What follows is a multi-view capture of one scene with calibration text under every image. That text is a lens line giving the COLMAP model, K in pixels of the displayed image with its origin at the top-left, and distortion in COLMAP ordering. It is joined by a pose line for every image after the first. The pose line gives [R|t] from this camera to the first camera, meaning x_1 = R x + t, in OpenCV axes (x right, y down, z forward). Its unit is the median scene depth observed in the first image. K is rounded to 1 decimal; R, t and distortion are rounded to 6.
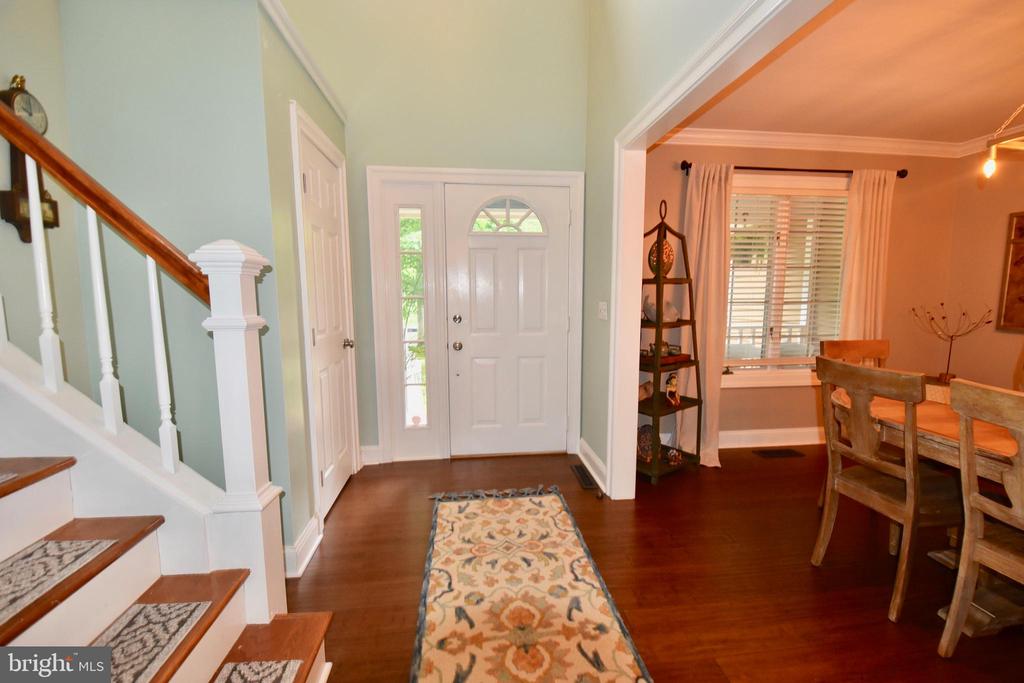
lens RADIAL K [[442.0, 0, 515.9], [0, 442.0, 346.2], [0, 0, 1]] dist [-0.000092, -0.000284]
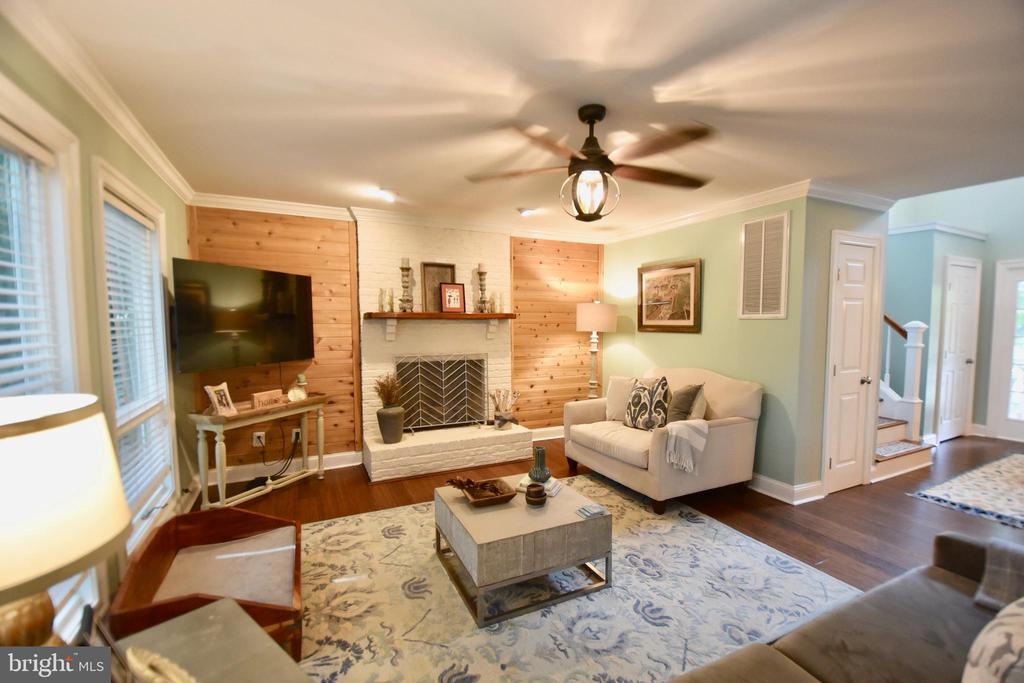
lens RADIAL K [[442.0, 0, 515.9], [0, 442.0, 346.2], [0, 0, 1]] dist [-0.000092, -0.000284]
pose [[0.353552, 0.055835, -0.933747, 1.269313], [-0.114929, 0.993247, 0.015877, 0.220385], [0.928328, 0.101701, 0.357582, -2.702422]]
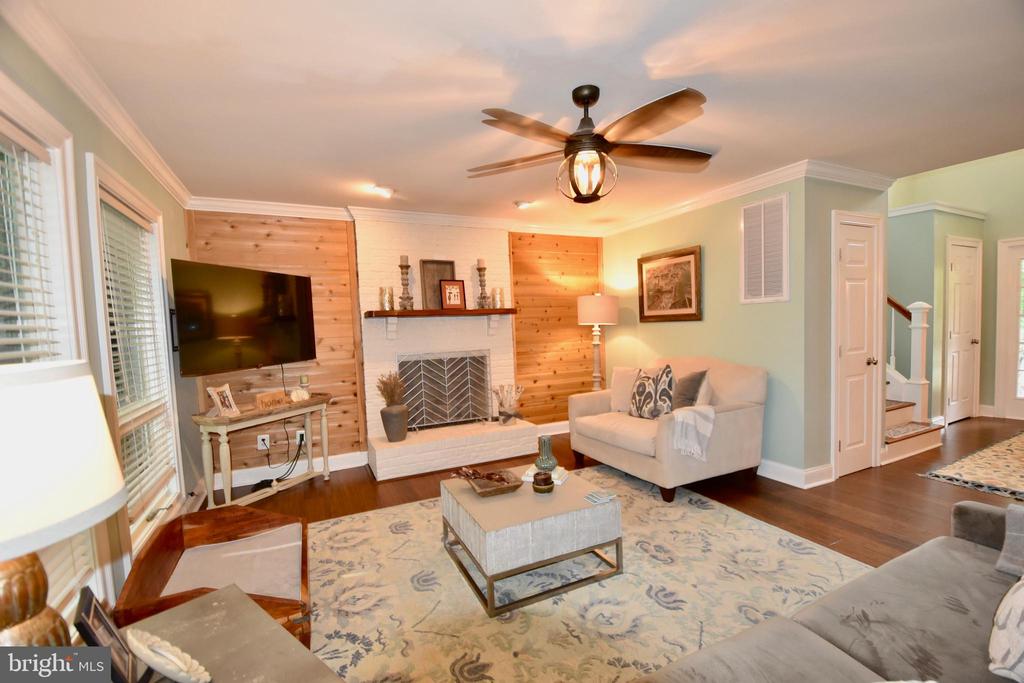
lens RADIAL K [[441.1, 0, 515.8], [0, 441.1, 345.6], [0, 0, 1]] dist [-0.001815, -0.000258]
pose [[0.350642, 0.035985, -0.935818, 1.254461], [-0.080987, 0.996683, 0.007980, 0.276695], [0.933001, 0.072991, 0.352393, -2.690755]]
